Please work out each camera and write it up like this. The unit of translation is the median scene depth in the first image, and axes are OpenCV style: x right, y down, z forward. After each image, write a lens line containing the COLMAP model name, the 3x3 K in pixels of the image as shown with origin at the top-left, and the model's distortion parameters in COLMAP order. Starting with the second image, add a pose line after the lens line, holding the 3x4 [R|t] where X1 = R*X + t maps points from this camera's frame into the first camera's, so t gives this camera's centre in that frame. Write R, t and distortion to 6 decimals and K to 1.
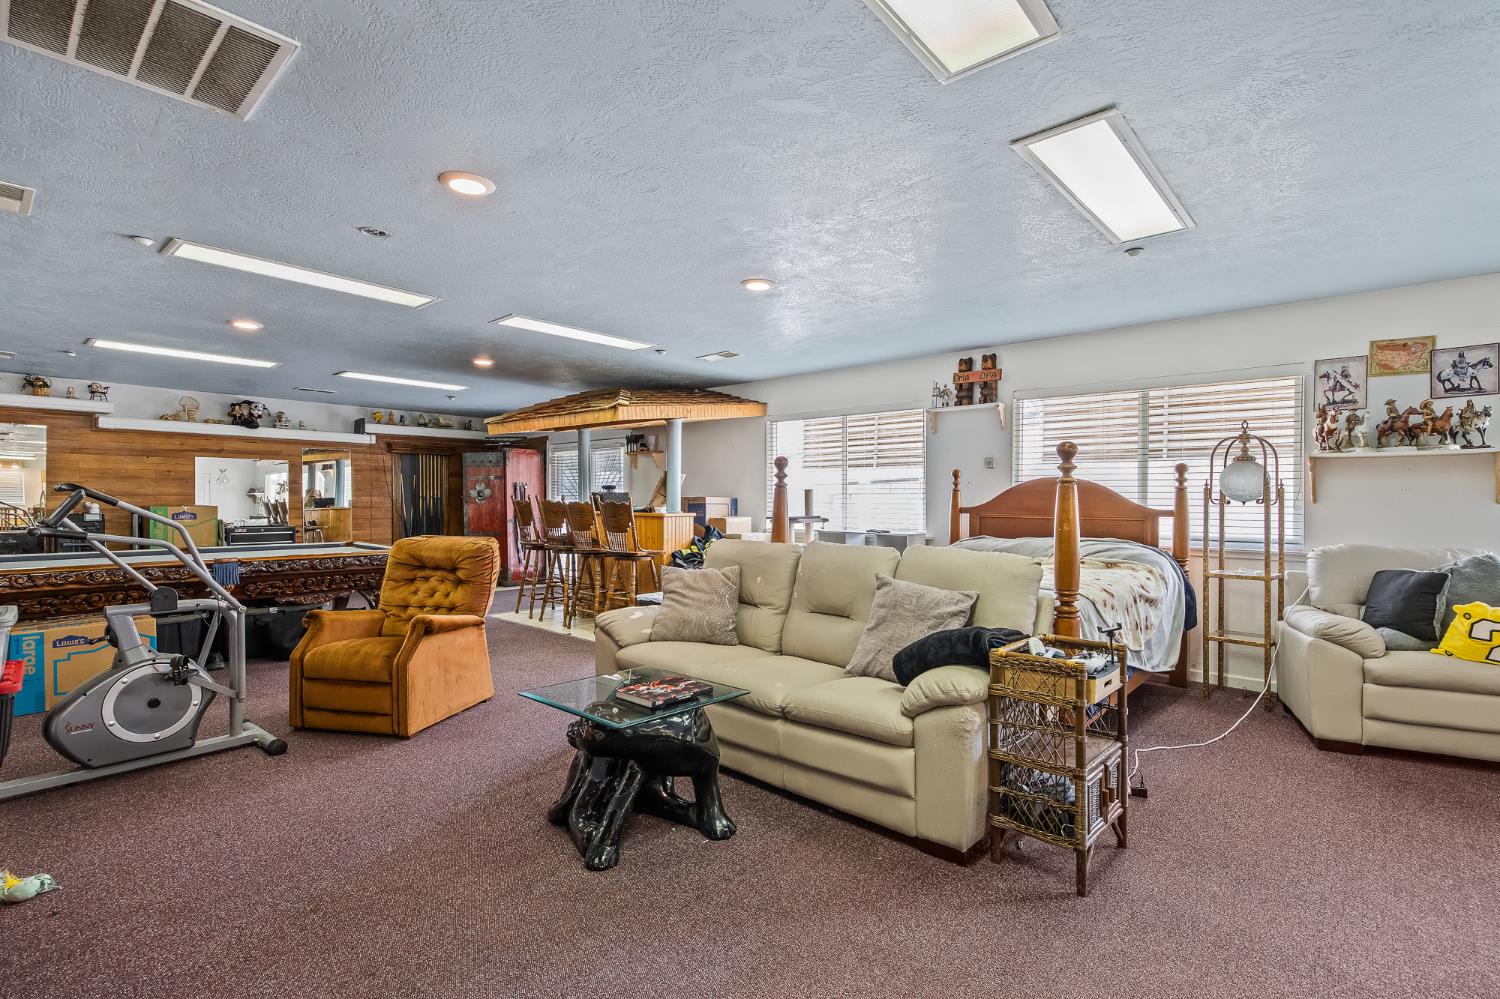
lens RADIAL K [[709.1, 0, 750.0], [0, 709.1, 499.5], [0, 0, 1]] dist [-0.000668, -0.000172]
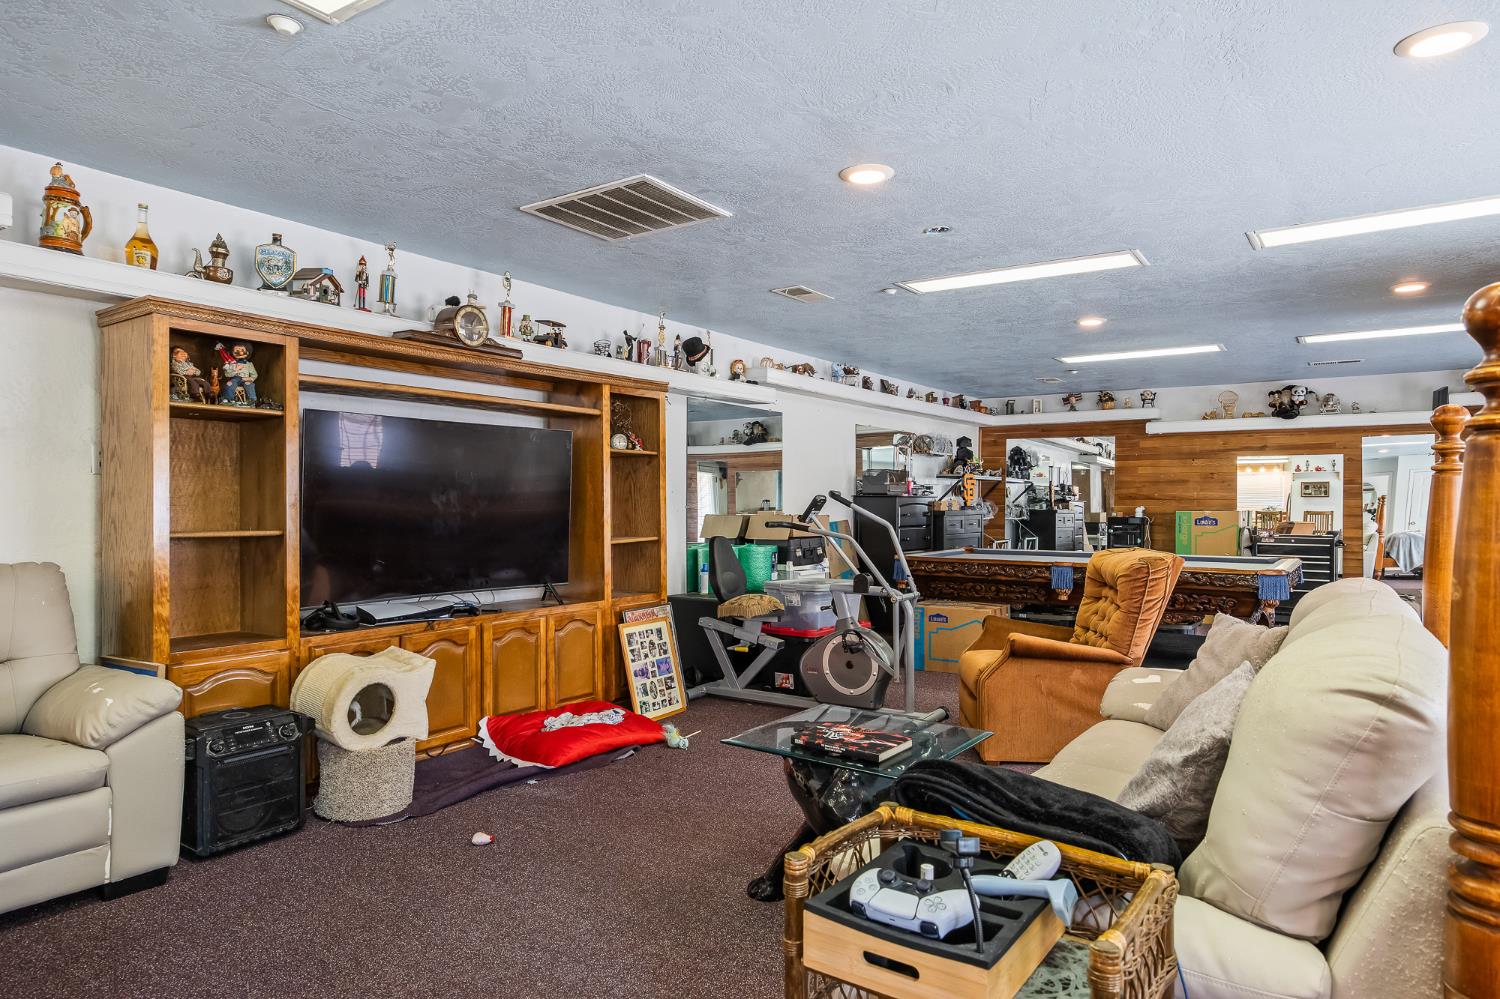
lens RADIAL K [[892.4, 0, 750.0], [0, 892.4, 499.5], [0, 0, 1]] dist [0.020496, 0.000611]
pose [[0.130201, -0.005240, -0.991474, 0.282337], [-0.000153, 0.999986, -0.005305, 0.000932], [0.991488, 0.000842, 0.130198, 0.245798]]
